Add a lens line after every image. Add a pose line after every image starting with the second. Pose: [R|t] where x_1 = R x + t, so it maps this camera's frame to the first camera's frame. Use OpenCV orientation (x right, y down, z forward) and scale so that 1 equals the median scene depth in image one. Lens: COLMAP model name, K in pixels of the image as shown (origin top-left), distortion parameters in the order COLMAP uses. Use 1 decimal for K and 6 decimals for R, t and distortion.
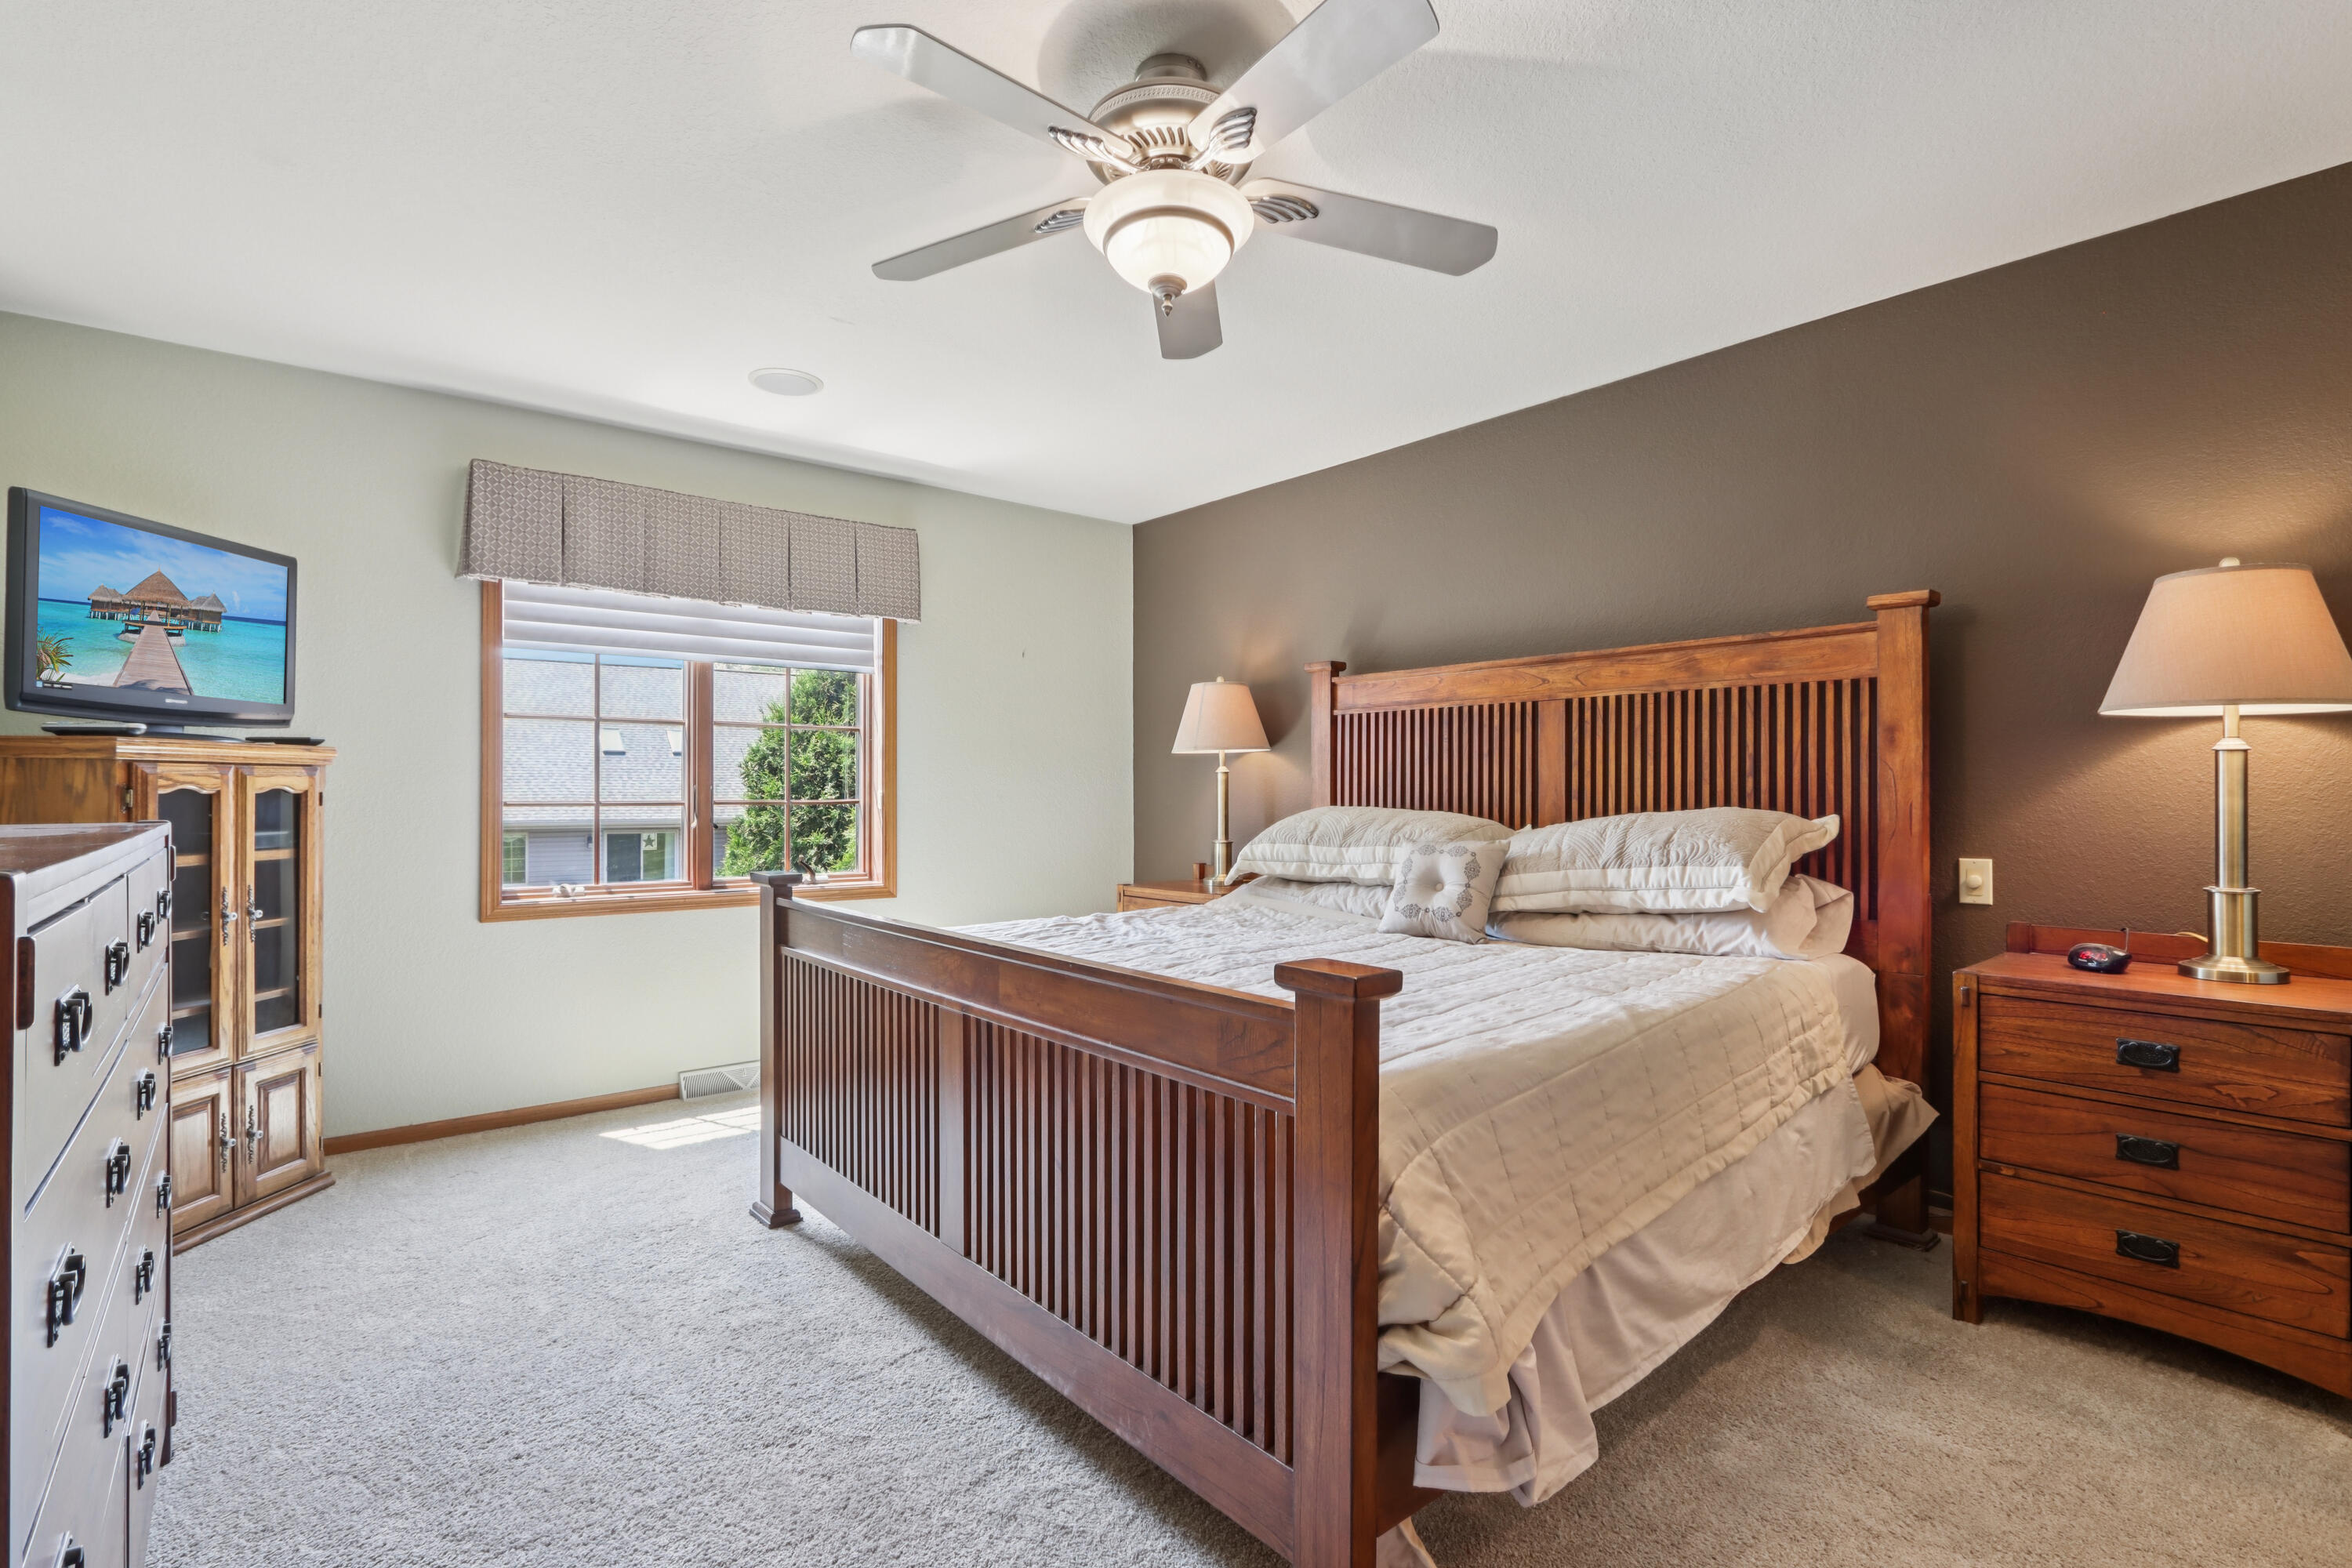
lens RADIAL K [[1108.3, 0, 1146.6], [0, 1108.3, 797.7], [0, 0, 1]] dist [-0.021055, 0.005453]
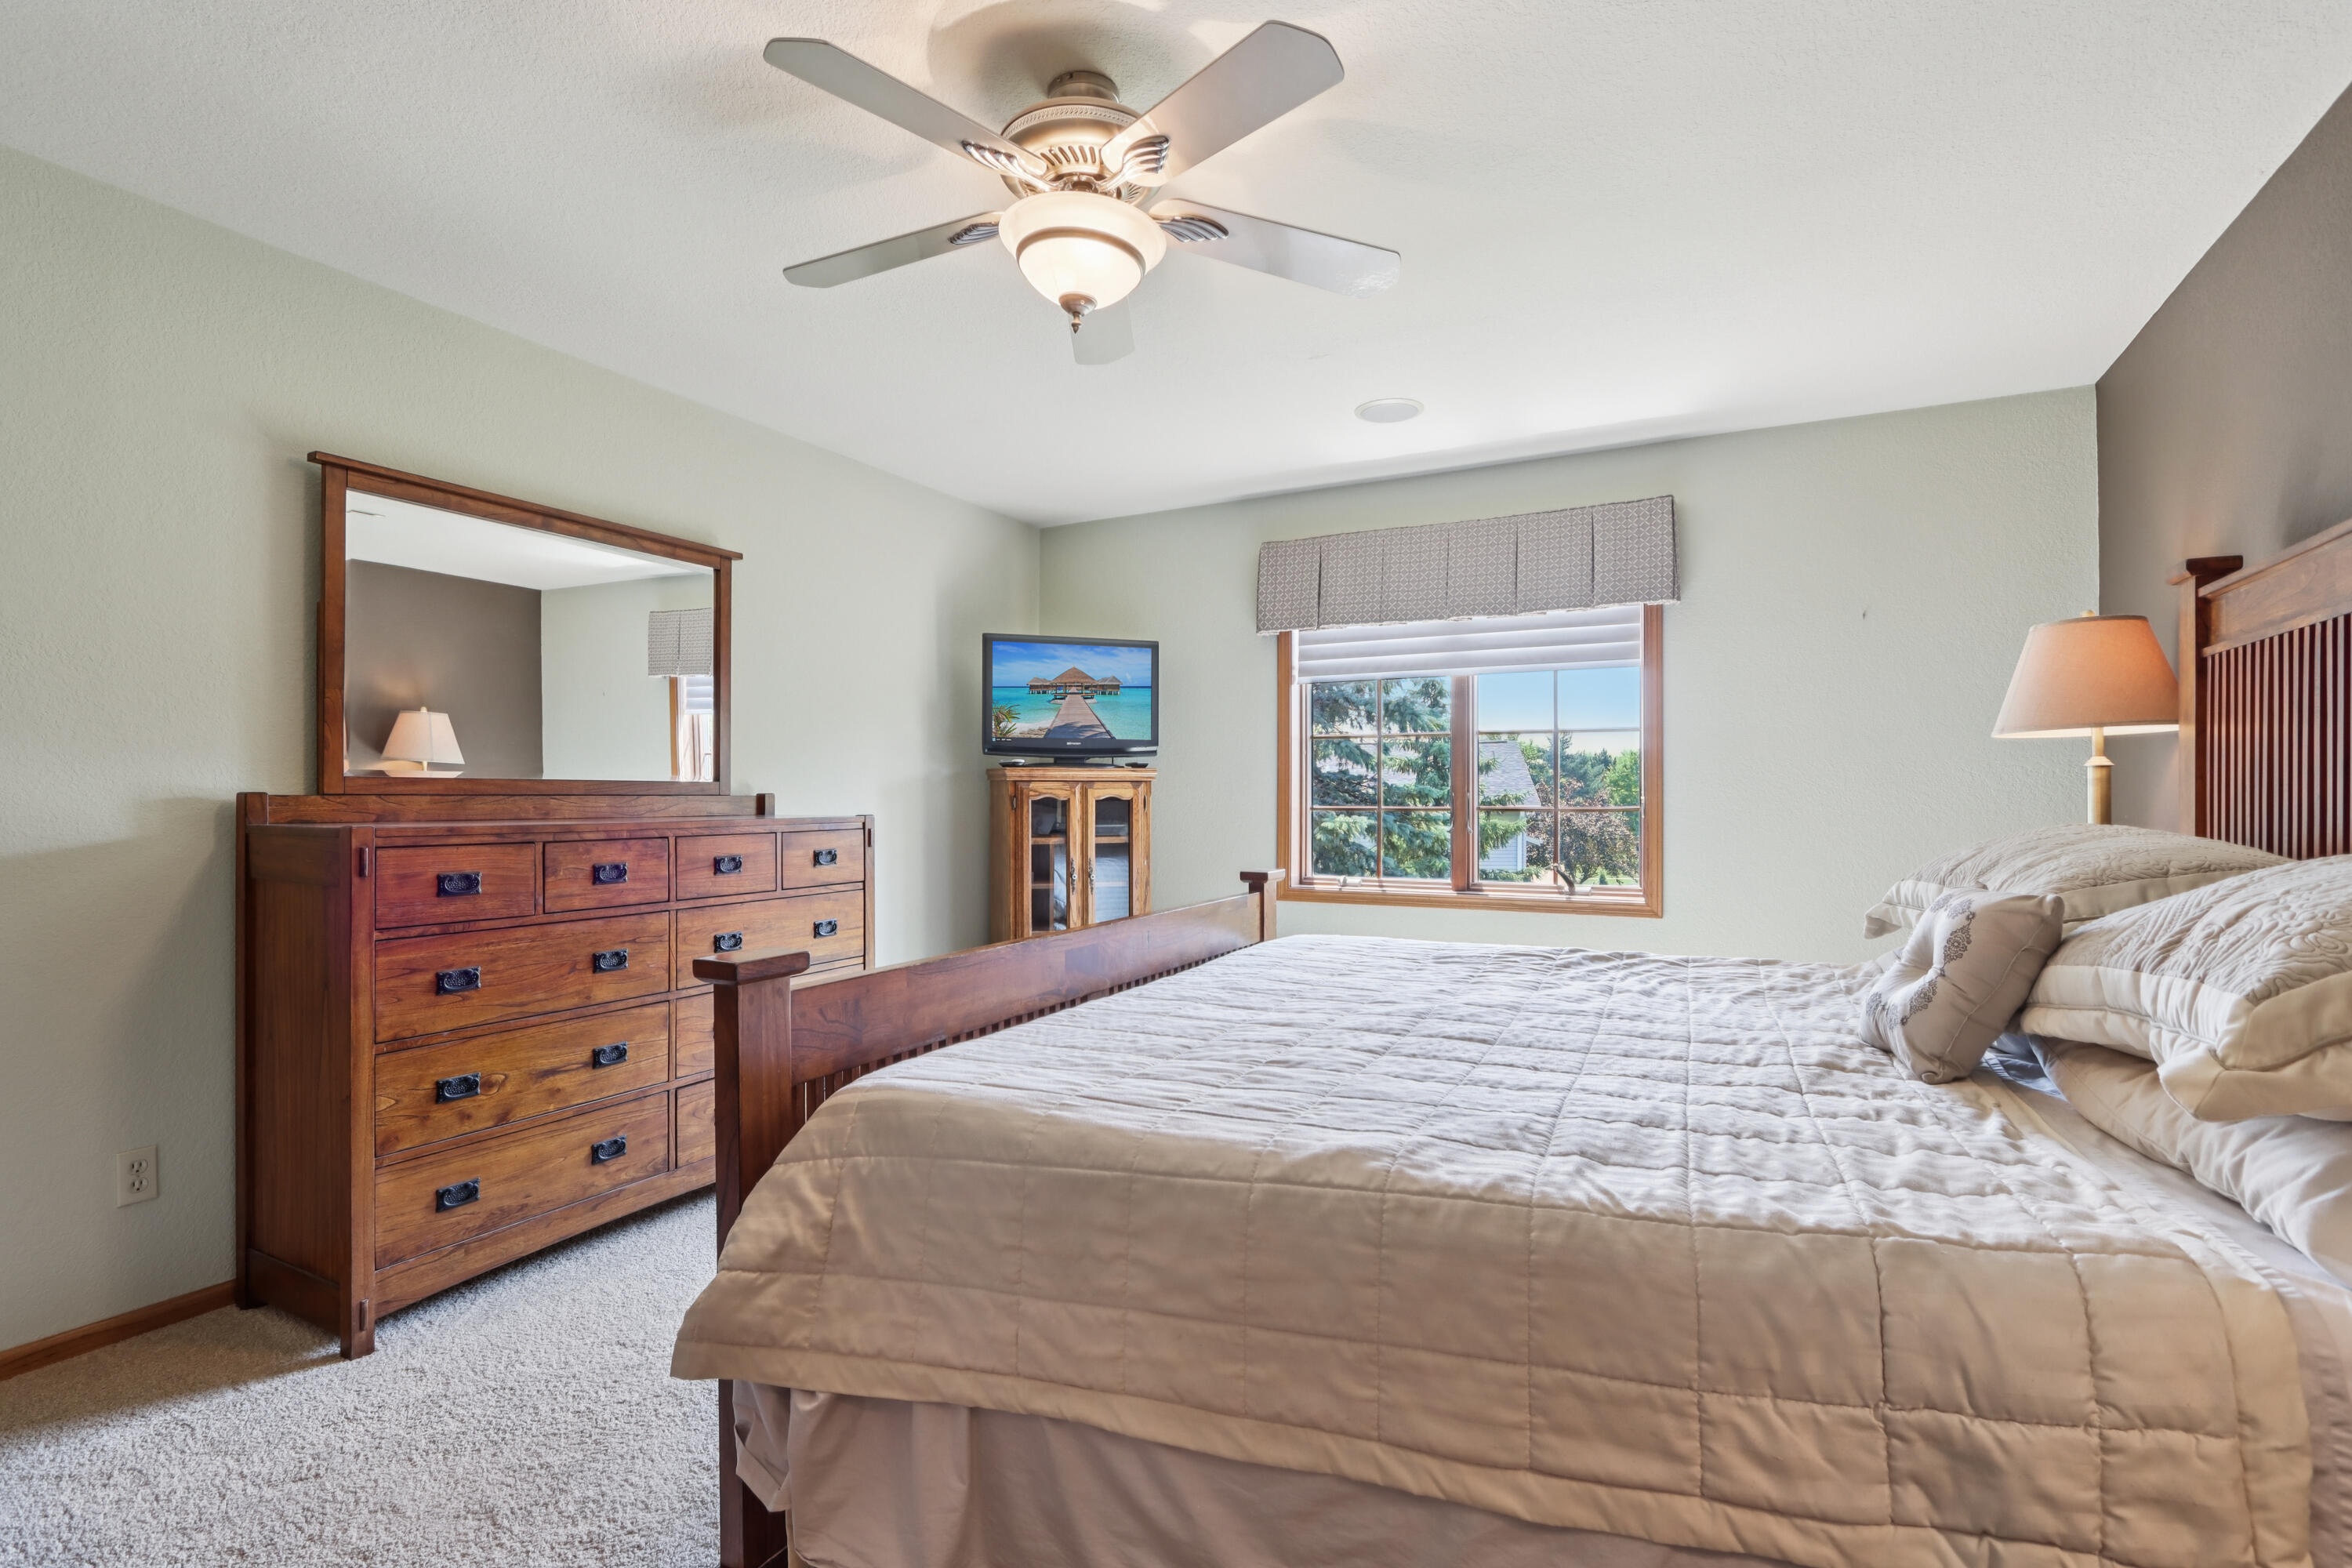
lens RADIAL K [[1089.2, 0, 1183.3], [0, 1089.2, 803.1], [0, 0, 1]] dist [-0.013787, 0.000578]
pose [[0.417532, 0.000951, -0.908662, 0.600991], [-0.002693, 0.999996, -0.000190, -0.000288], [0.908658, 0.002526, 0.417533, 0.446019]]
